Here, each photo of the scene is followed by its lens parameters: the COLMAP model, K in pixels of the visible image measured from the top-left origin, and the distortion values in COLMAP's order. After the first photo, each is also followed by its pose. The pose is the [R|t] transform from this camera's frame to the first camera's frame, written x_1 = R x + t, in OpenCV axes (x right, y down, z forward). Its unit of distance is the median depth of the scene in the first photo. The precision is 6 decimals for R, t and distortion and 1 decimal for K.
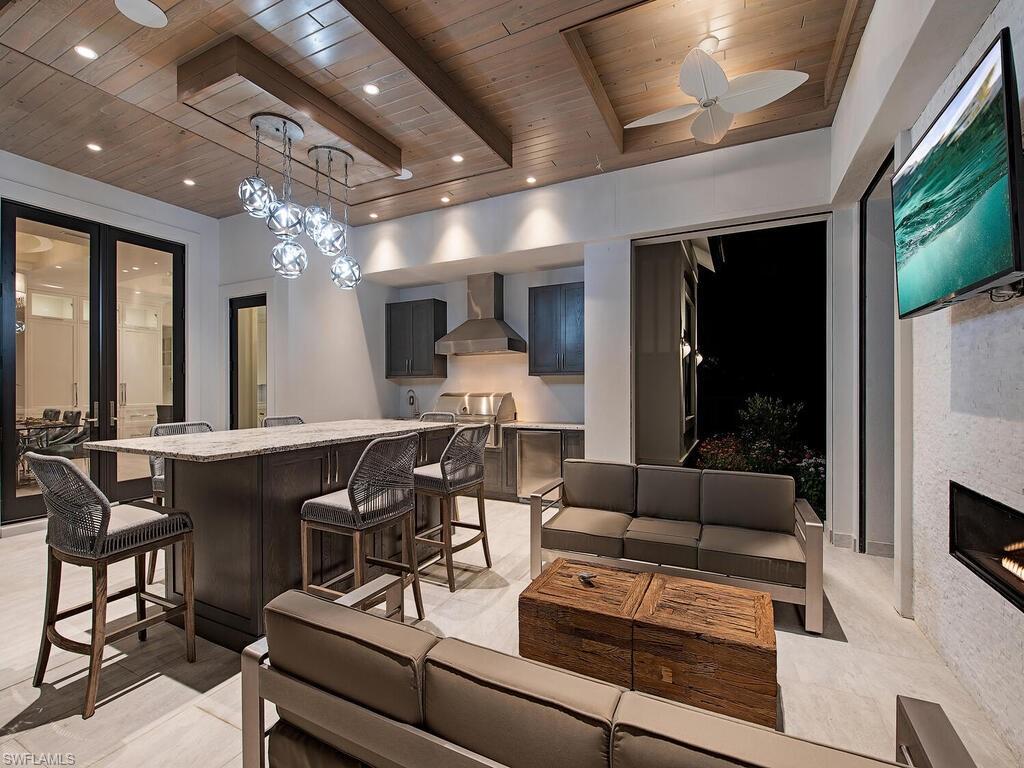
lens RADIAL K [[468.1, 0, 508.4], [0, 468.1, 387.1], [0, 0, 1]] dist [-0.000559, -0.000351]
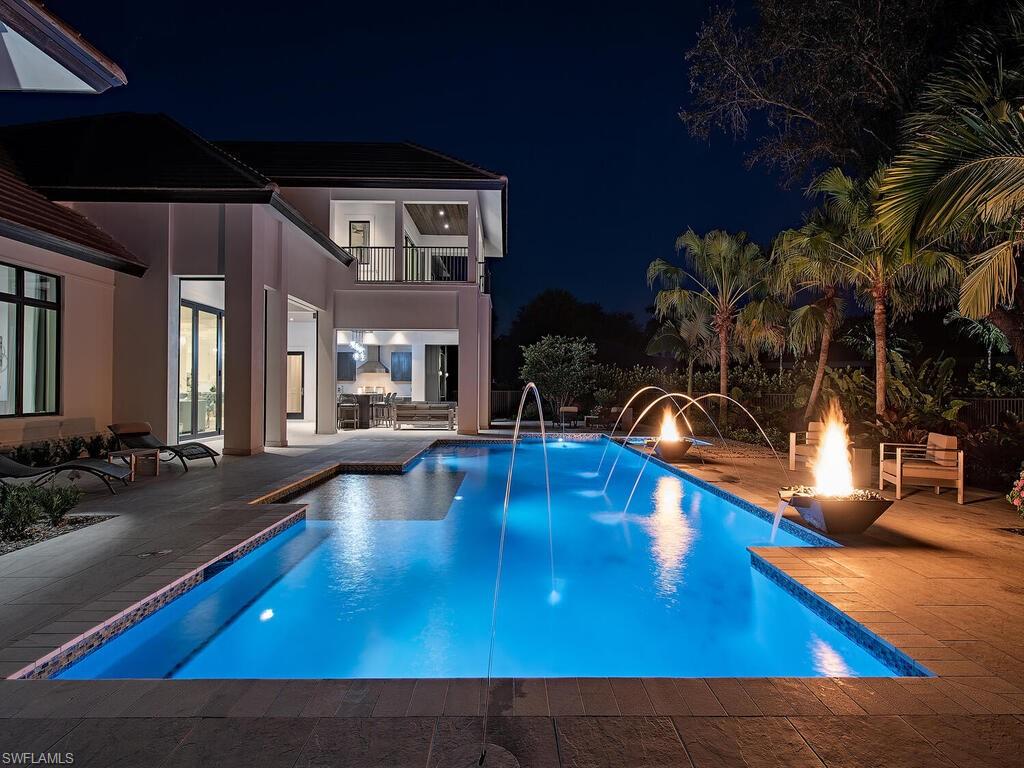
lens RADIAL K [[468.1, 0, 508.4], [0, 468.1, 387.1], [0, 0, 1]] dist [-0.000559, -0.000351]
pose [[0.887481, 0.007332, 0.460786, -0.691754], [-0.004935, 0.999967, -0.006406, 0.031987], [-0.460818, 0.003411, 0.887488, -2.082119]]
